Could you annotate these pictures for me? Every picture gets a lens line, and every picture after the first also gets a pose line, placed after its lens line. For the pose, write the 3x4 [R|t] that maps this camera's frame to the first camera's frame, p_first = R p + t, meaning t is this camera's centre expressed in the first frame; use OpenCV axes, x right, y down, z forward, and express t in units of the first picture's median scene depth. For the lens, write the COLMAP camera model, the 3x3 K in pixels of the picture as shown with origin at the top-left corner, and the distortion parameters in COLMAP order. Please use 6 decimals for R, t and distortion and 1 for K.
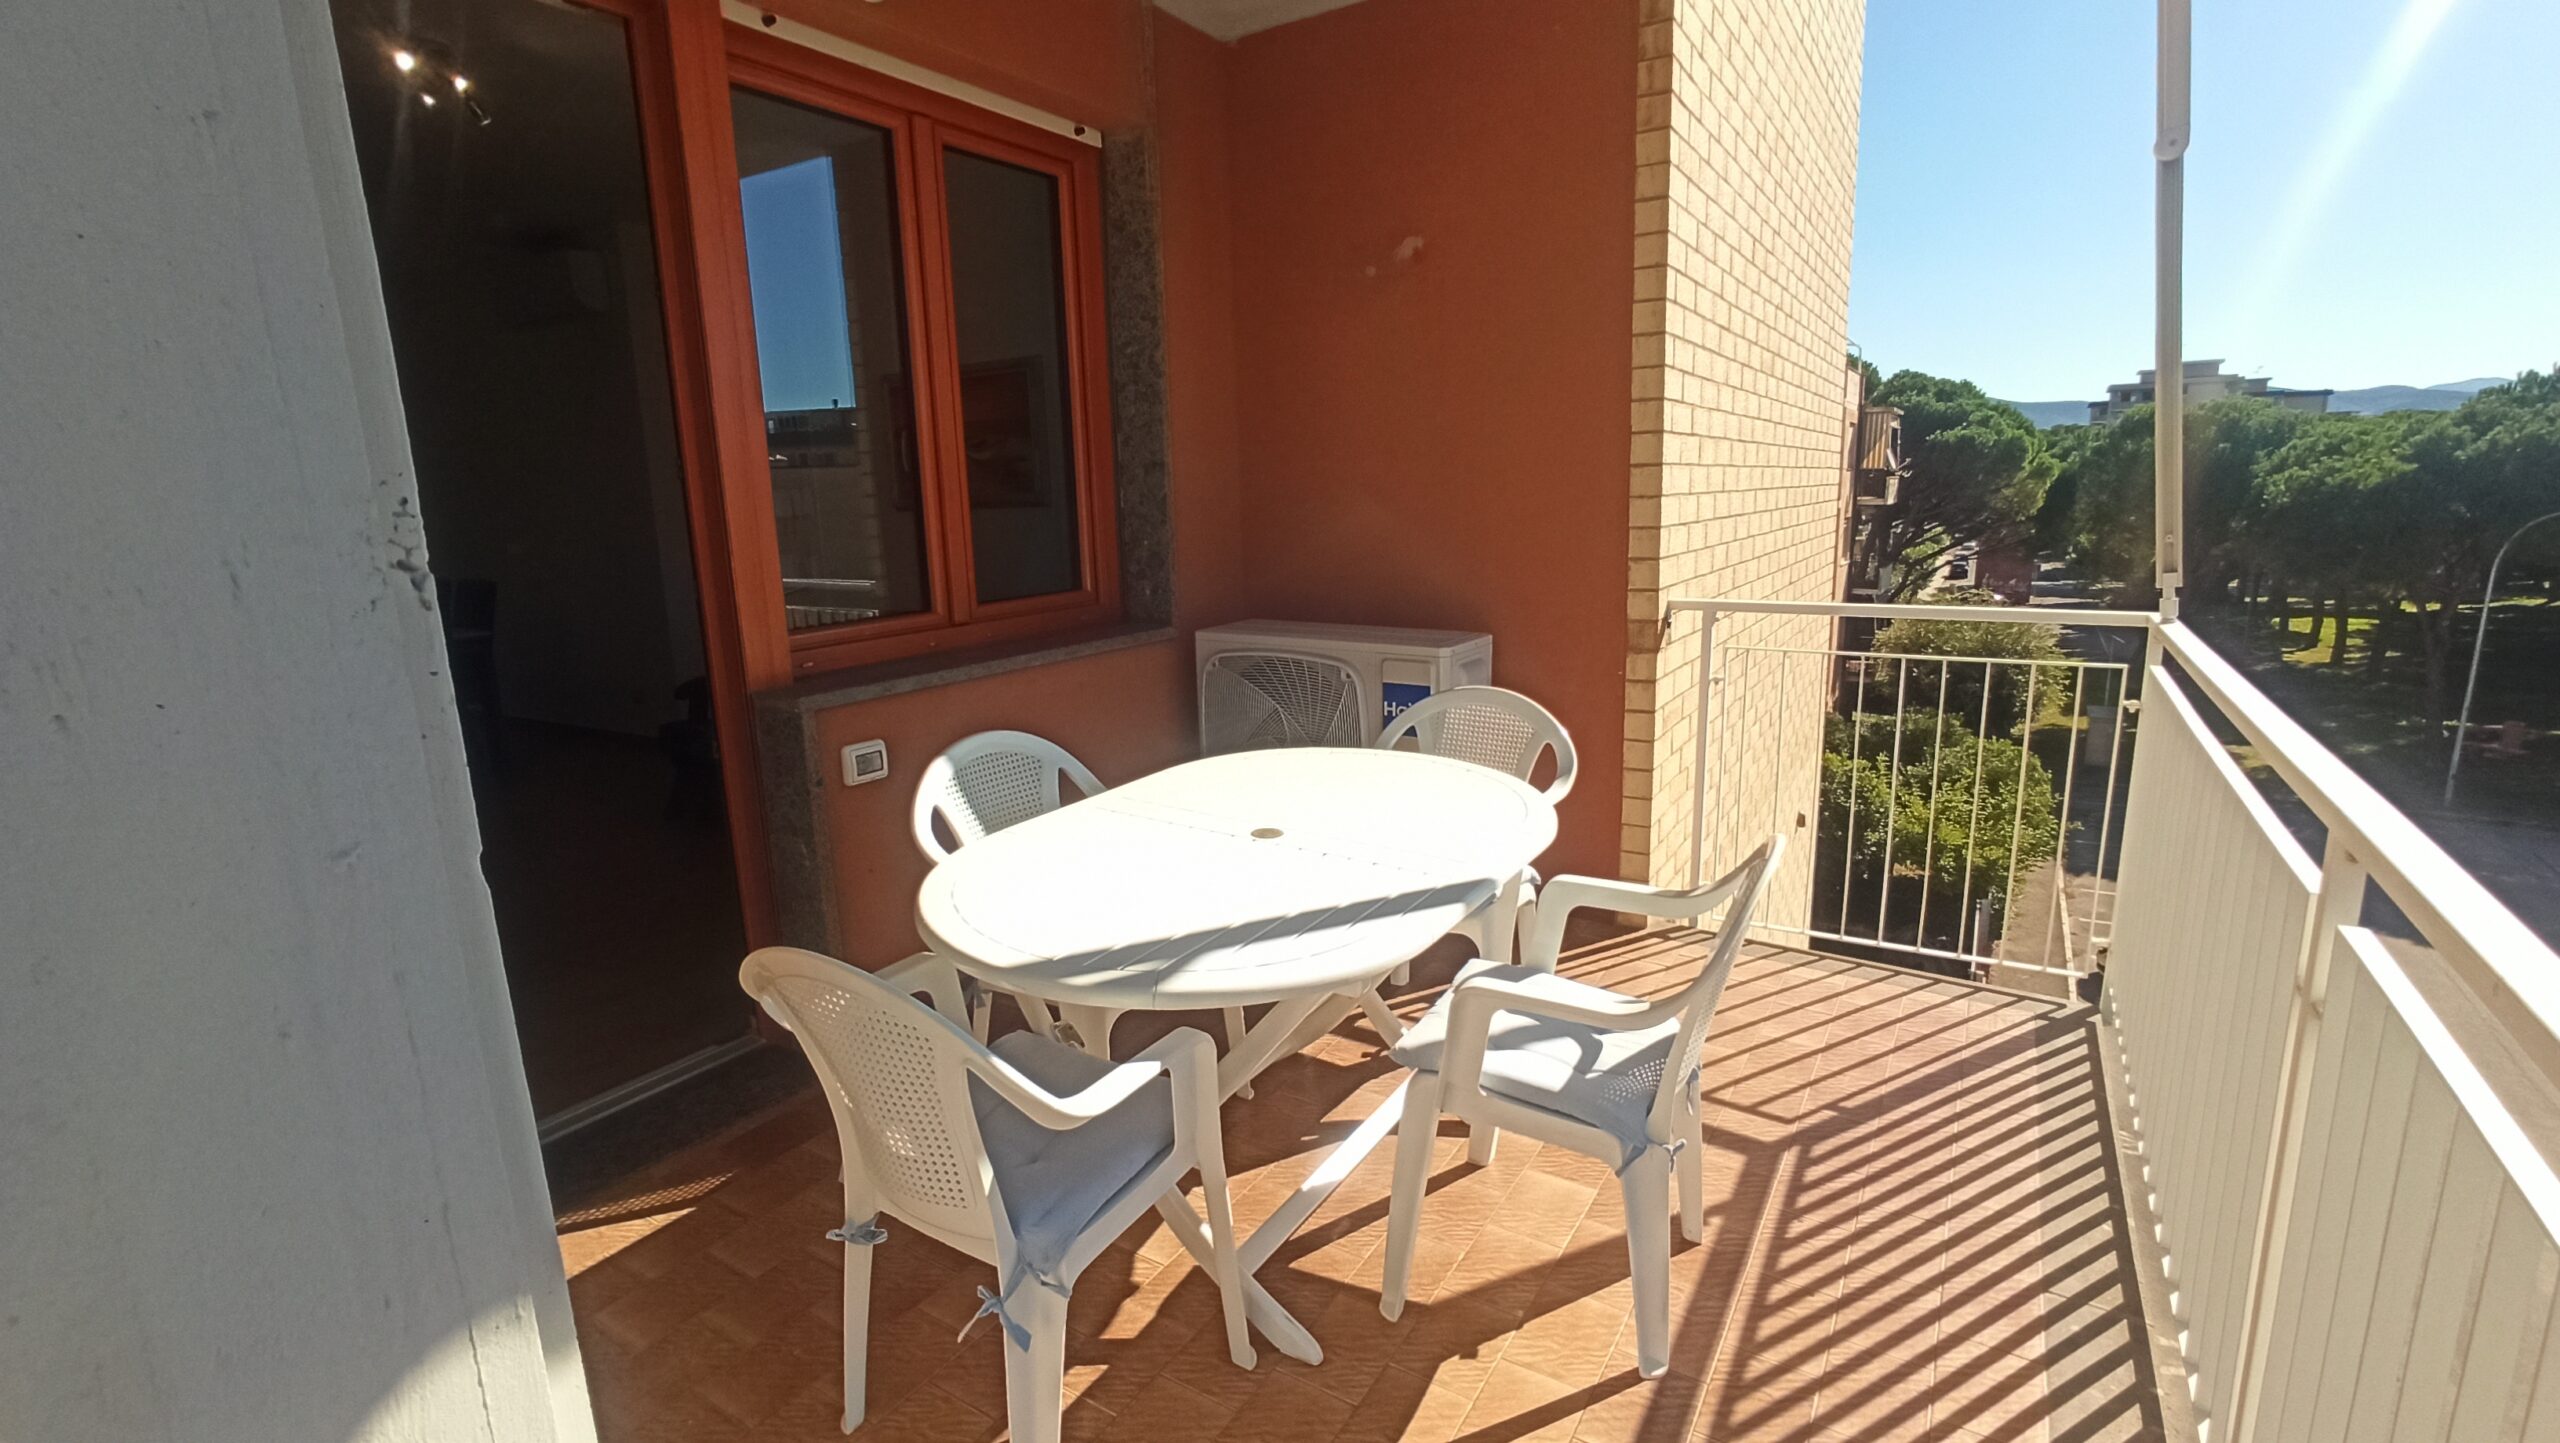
lens RADIAL K [[1139.2, 0, 1268.5], [0, 1139.2, 721.3], [0, 0, 1]] dist [-0.000525, -0.000142]
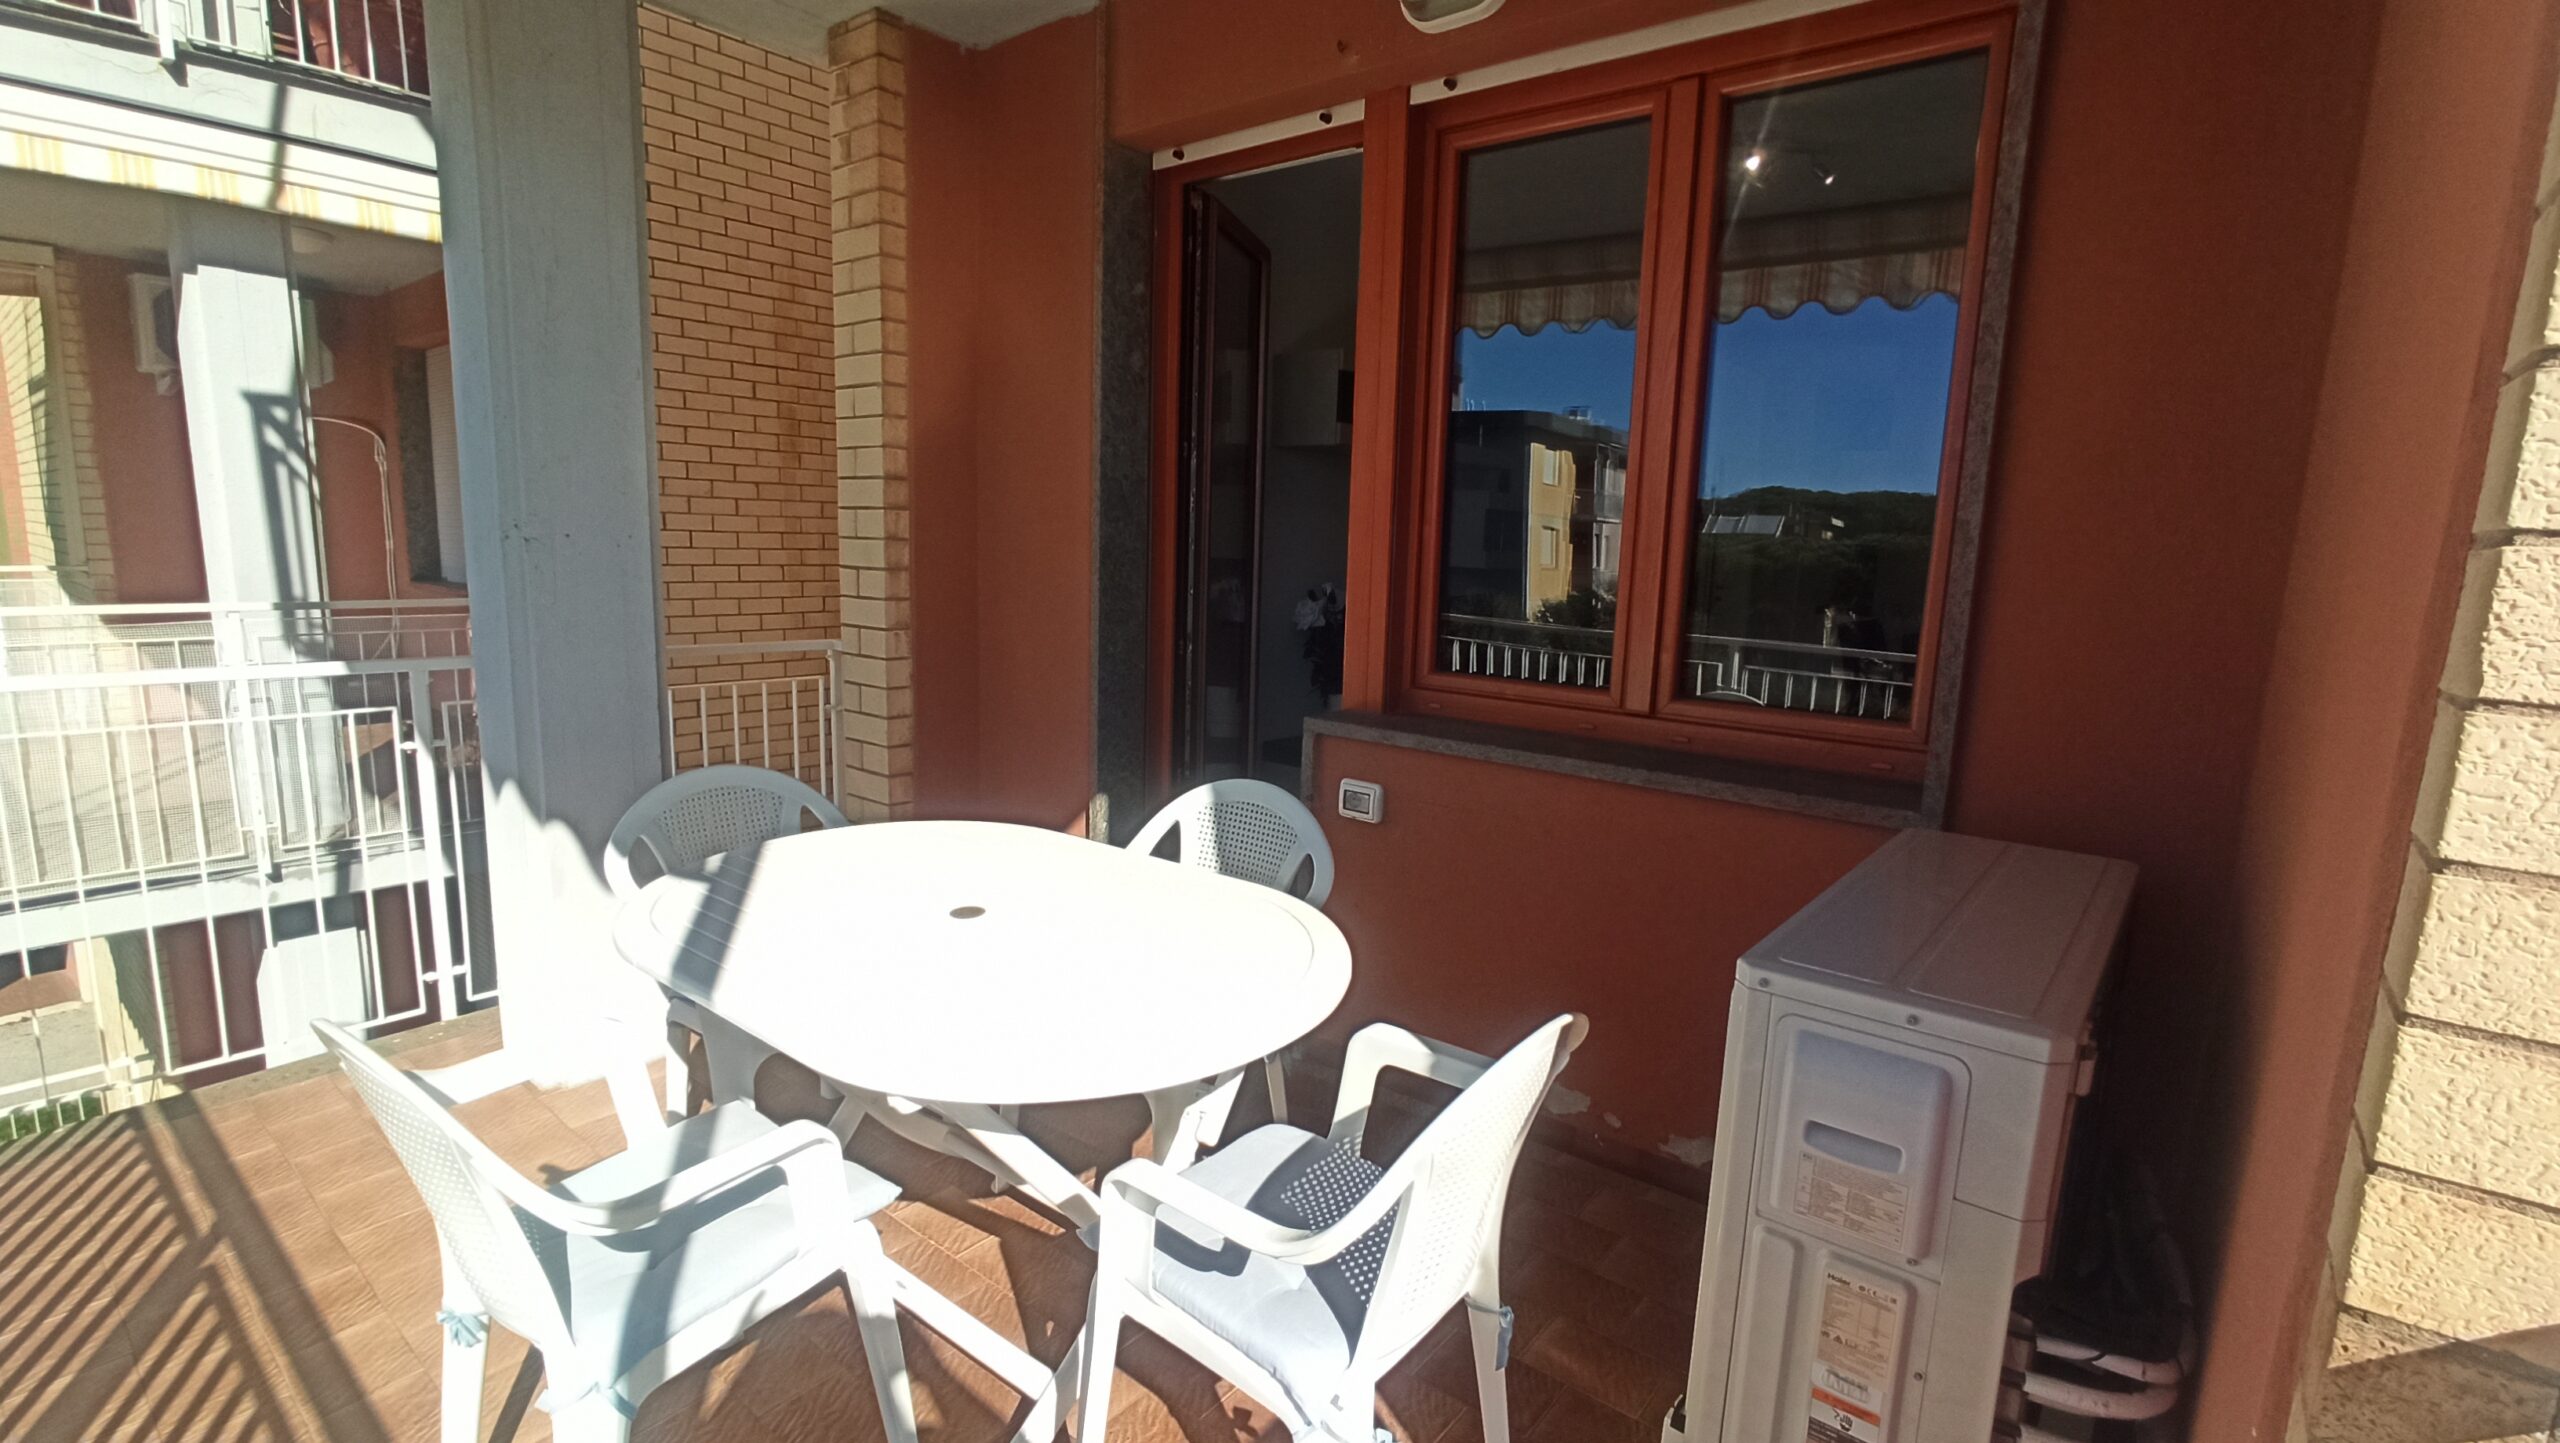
lens RADIAL K [[1139.2, 0, 1268.5], [0, 1139.2, 721.3], [0, 0, 1]] dist [-0.000525, -0.000142]
pose [[-0.112218, 0.187657, -0.975803, 0.688081], [-0.222007, 0.952449, 0.208697, -0.243420], [0.968566, 0.240054, -0.065220, 1.031327]]
